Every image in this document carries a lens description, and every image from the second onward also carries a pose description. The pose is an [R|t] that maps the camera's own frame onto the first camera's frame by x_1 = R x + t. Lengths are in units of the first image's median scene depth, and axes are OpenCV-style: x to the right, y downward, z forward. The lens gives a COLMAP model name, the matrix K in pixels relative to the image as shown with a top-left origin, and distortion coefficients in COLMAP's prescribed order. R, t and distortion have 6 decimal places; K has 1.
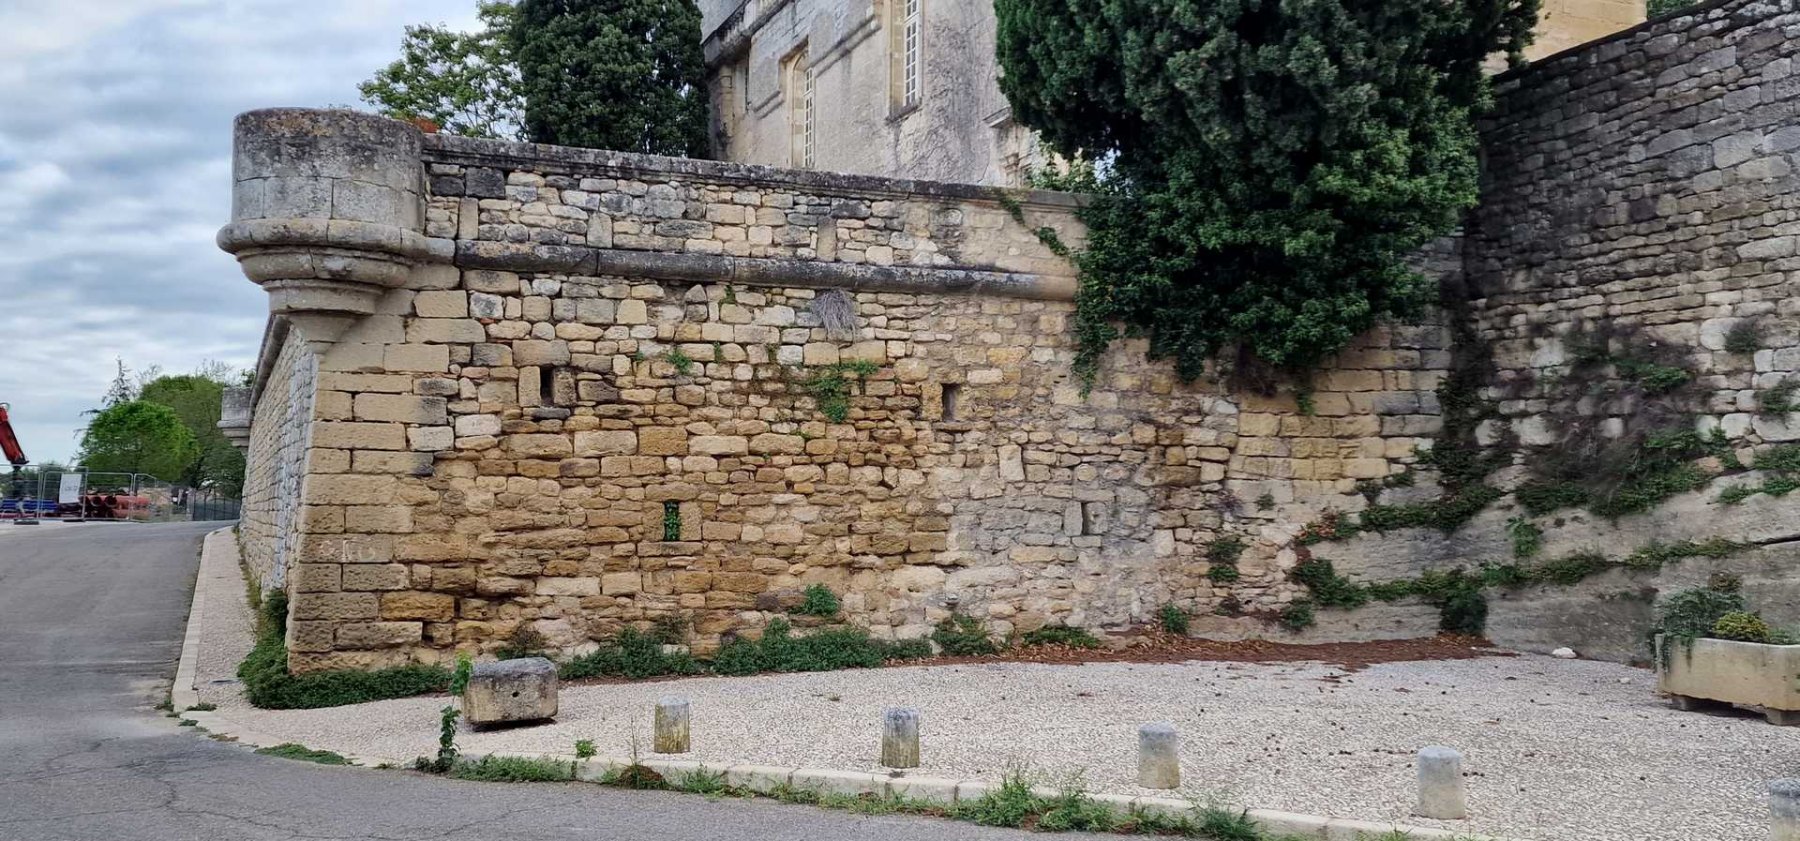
lens RADIAL K [[1588.3, 0, 900.0], [0, 1588.3, 420.5], [0, 0, 1]] dist [0.103380, -0.001742]
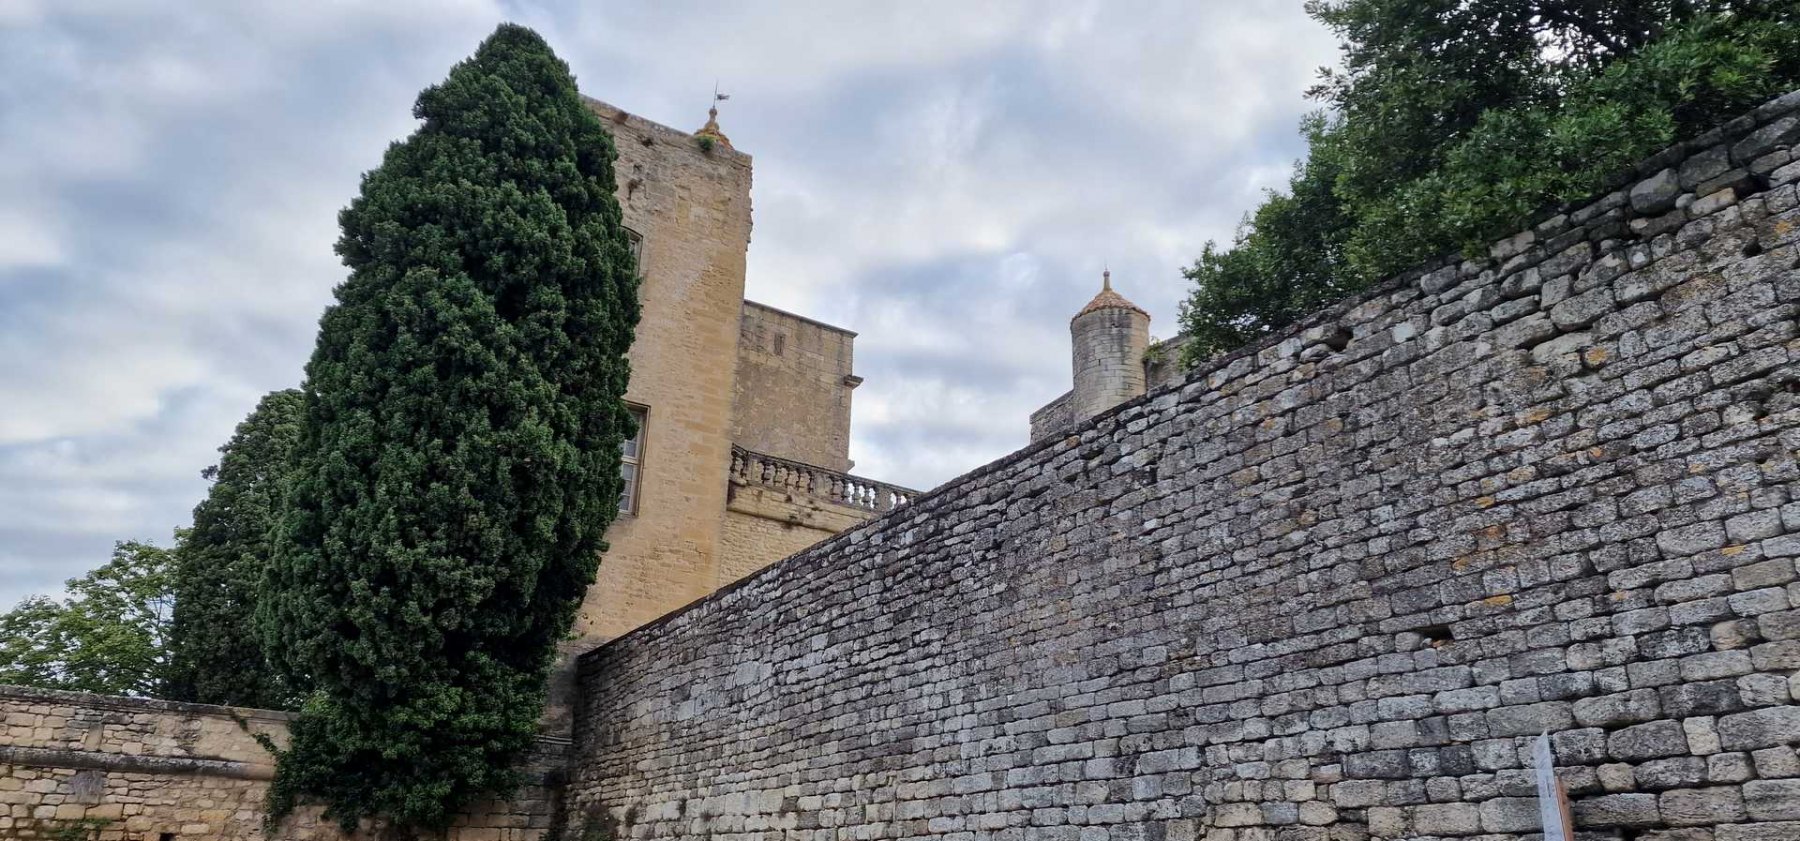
lens RADIAL K [[1157.2, 0, 900.0], [0, 1157.2, 420.5], [0, 0, 1]] dist [0.001304, -0.017126]
pose [[0.974773, 0.088917, 0.204723, 0.472093], [-0.013426, 0.938920, -0.343872, -0.024471], [-0.222795, 0.332449, 0.916428, -0.348407]]
